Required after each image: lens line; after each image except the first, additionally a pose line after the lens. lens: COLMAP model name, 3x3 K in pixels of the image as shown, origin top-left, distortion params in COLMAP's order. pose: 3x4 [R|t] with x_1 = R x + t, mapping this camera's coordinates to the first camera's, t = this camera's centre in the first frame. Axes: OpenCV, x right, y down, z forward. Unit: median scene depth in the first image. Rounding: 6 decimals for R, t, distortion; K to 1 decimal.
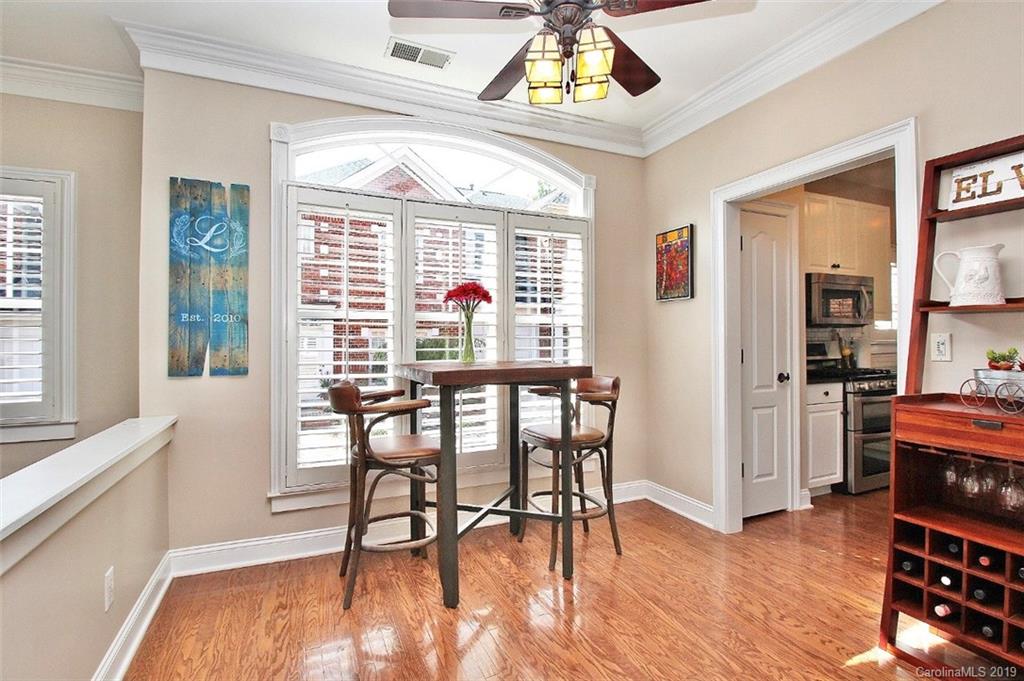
lens RADIAL K [[471.3, 0, 513.5], [0, 471.3, 325.2], [0, 0, 1]] dist [-0.001826, -0.000089]
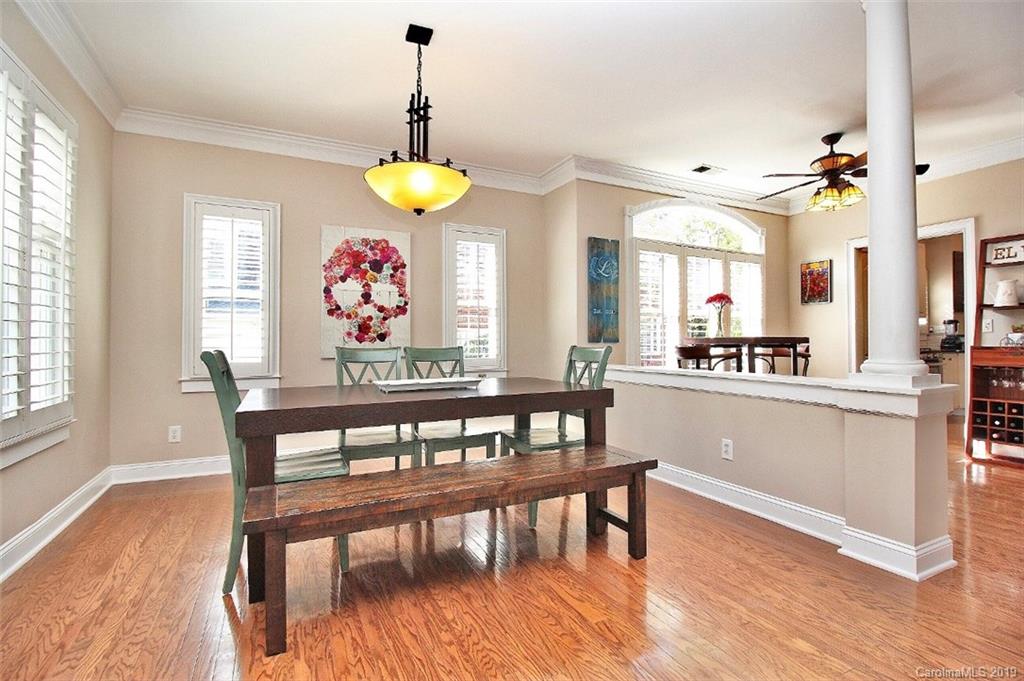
lens RADIAL K [[471.3, 0, 513.5], [0, 471.3, 325.2], [0, 0, 1]] dist [-0.001826, -0.000089]
pose [[0.998721, 0.001299, 0.050539, -1.127018], [-0.000958, 0.999977, -0.006755, 0.050397], [-0.050547, 0.006697, 0.998699, -0.858311]]
